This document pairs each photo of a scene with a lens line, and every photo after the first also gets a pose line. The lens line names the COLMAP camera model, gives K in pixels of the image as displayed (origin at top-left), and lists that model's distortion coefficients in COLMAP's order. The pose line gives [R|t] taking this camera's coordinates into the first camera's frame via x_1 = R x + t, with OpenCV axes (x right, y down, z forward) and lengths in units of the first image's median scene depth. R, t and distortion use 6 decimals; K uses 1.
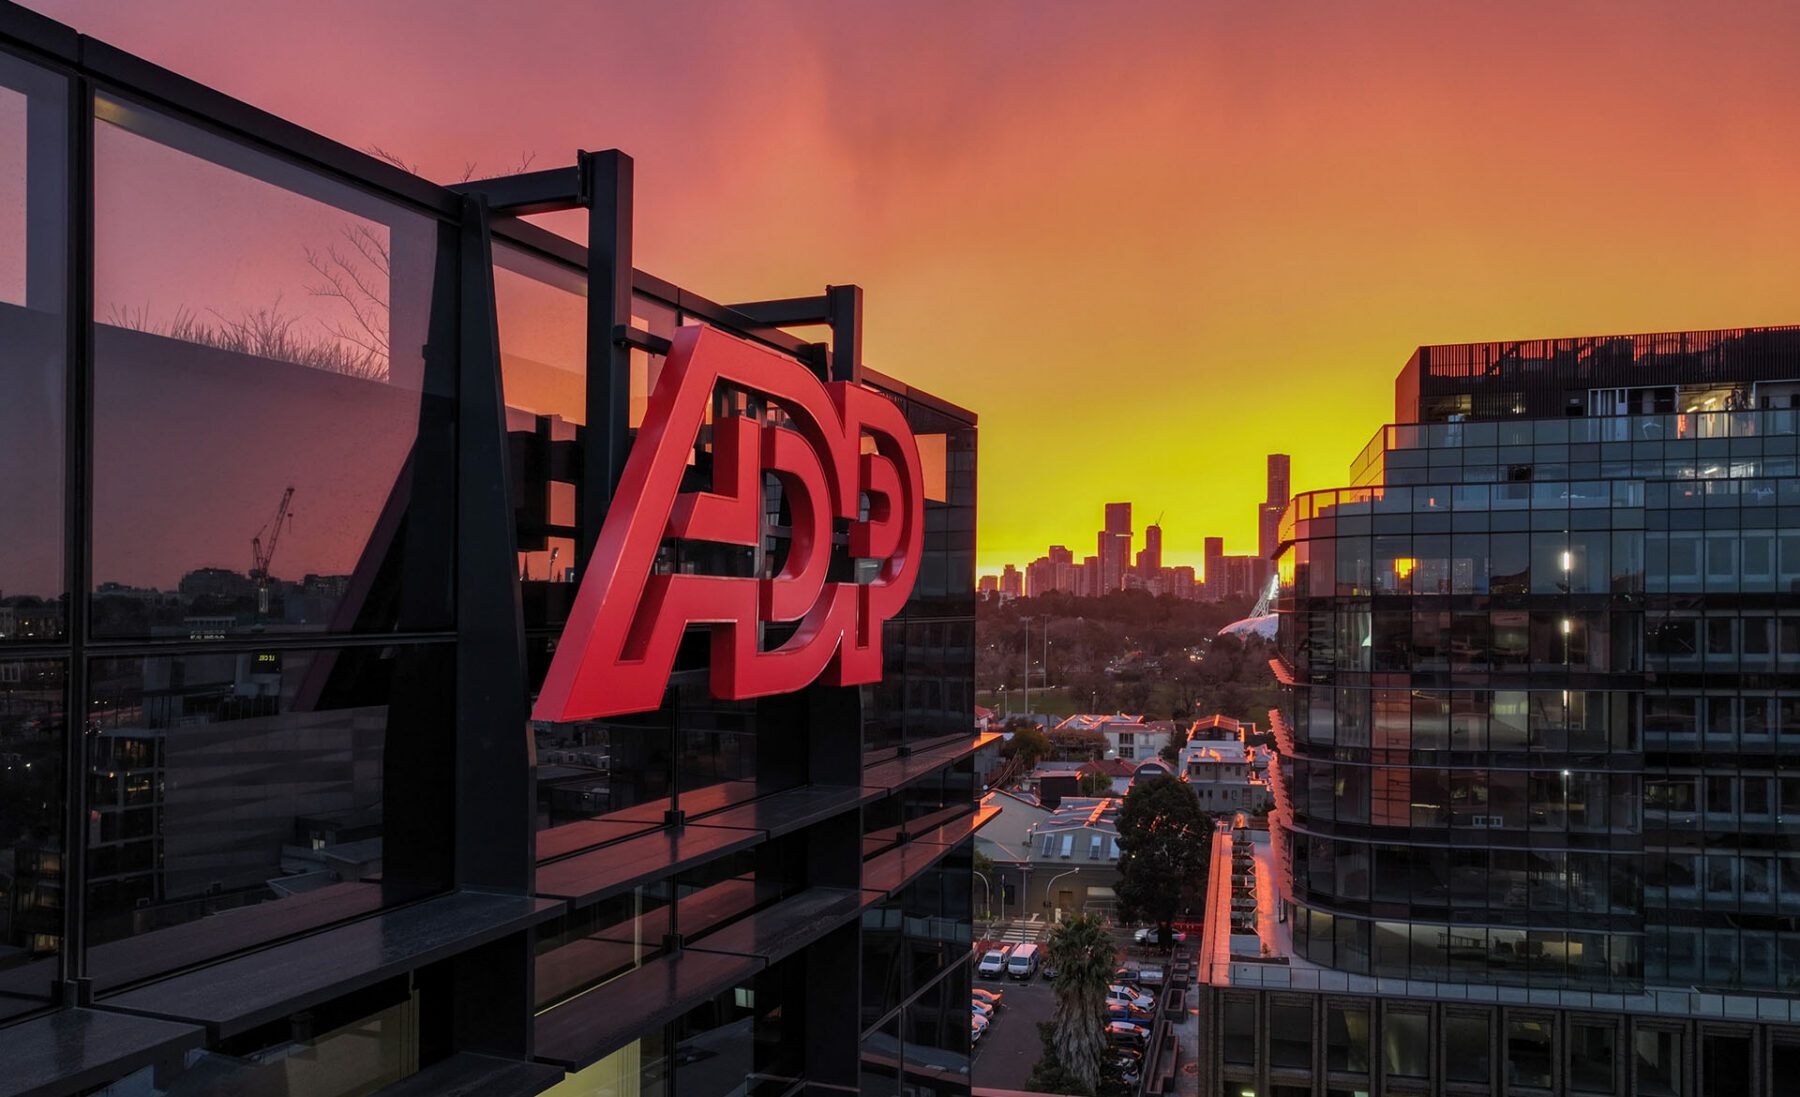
lens RADIAL K [[1307.0, 0, 900.0], [0, 1307.0, 548.5], [0, 0, 1]] dist [0.000031, -0.000226]
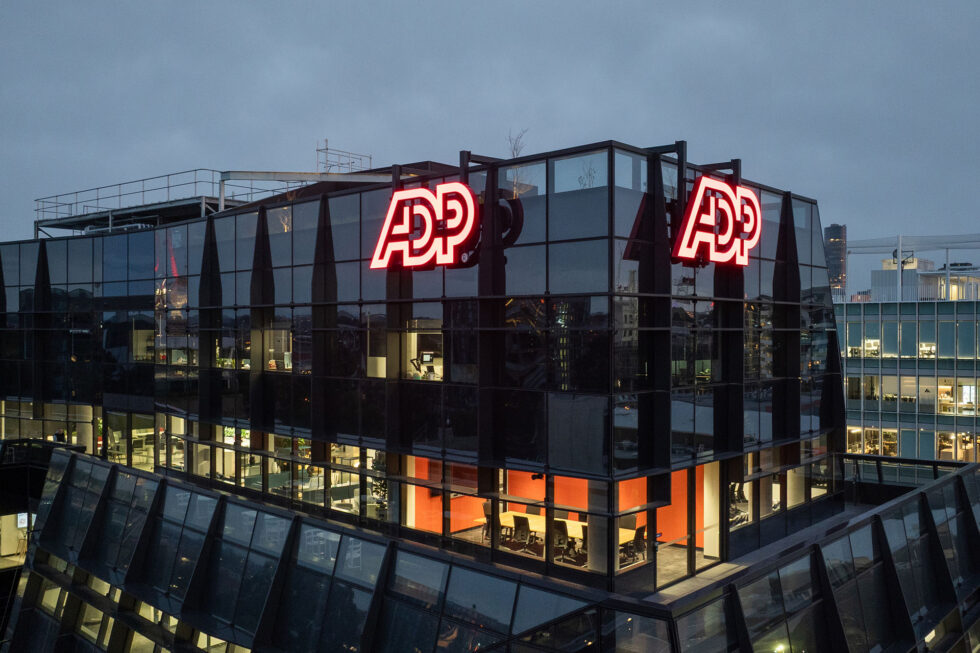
lens RADIAL K [[872.0, 0, 490.0], [0, 872.0, 326.5], [0, 0, 1]] dist [0.008299, 0.002421]
pose [[0.946318, -0.007789, -0.323144, 0.108908], [0.016416, 0.999578, 0.023981, 0.237421], [0.322821, -0.027998, 0.946046, -1.874170]]
